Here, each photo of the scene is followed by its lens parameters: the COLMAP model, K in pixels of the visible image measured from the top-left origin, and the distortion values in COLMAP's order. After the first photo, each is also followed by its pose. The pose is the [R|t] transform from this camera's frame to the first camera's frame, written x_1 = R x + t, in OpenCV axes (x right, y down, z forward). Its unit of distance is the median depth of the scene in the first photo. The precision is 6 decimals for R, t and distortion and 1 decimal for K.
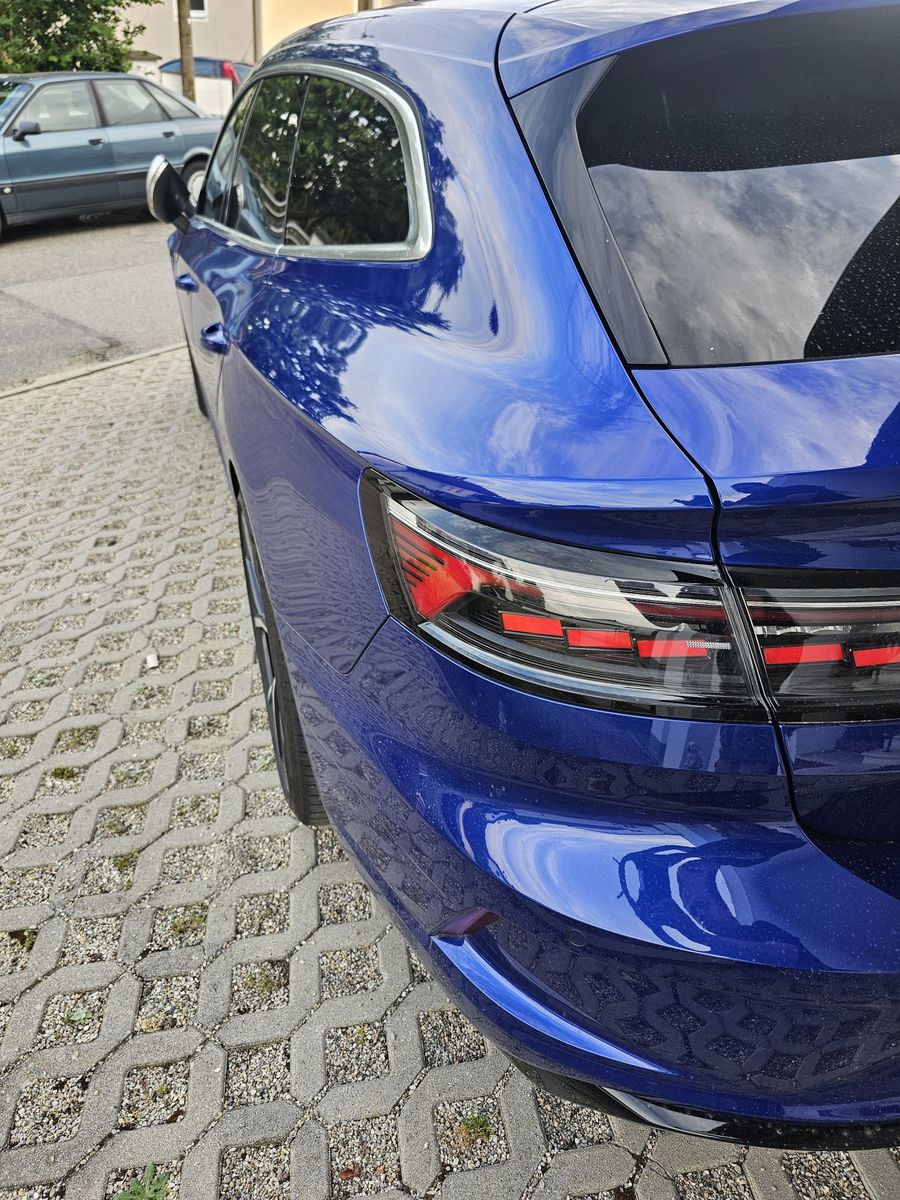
lens RADIAL K [[813.4, 0, 481.3], [0, 813.4, 594.7], [0, 0, 1]] dist [0.033784, -0.025931]
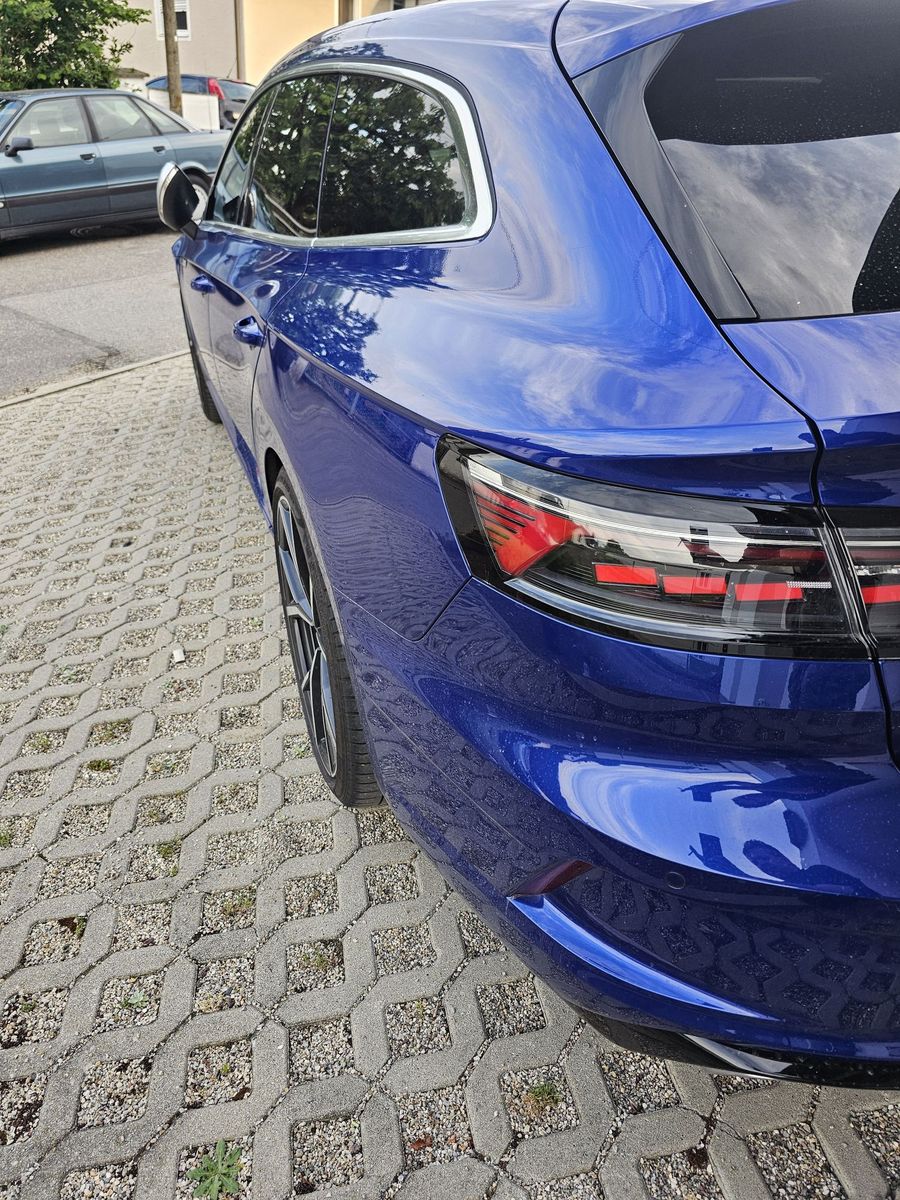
lens RADIAL K [[813.4, 0, 456.3], [0, 813.4, 596.7], [0, 0, 1]] dist [0.033784, -0.025931]
pose [[0.999707, -0.020007, 0.013608, -0.091489], [0.020276, 0.999596, -0.019901, 0.044512], [-0.013204, 0.020171, 0.999709, -0.013144]]
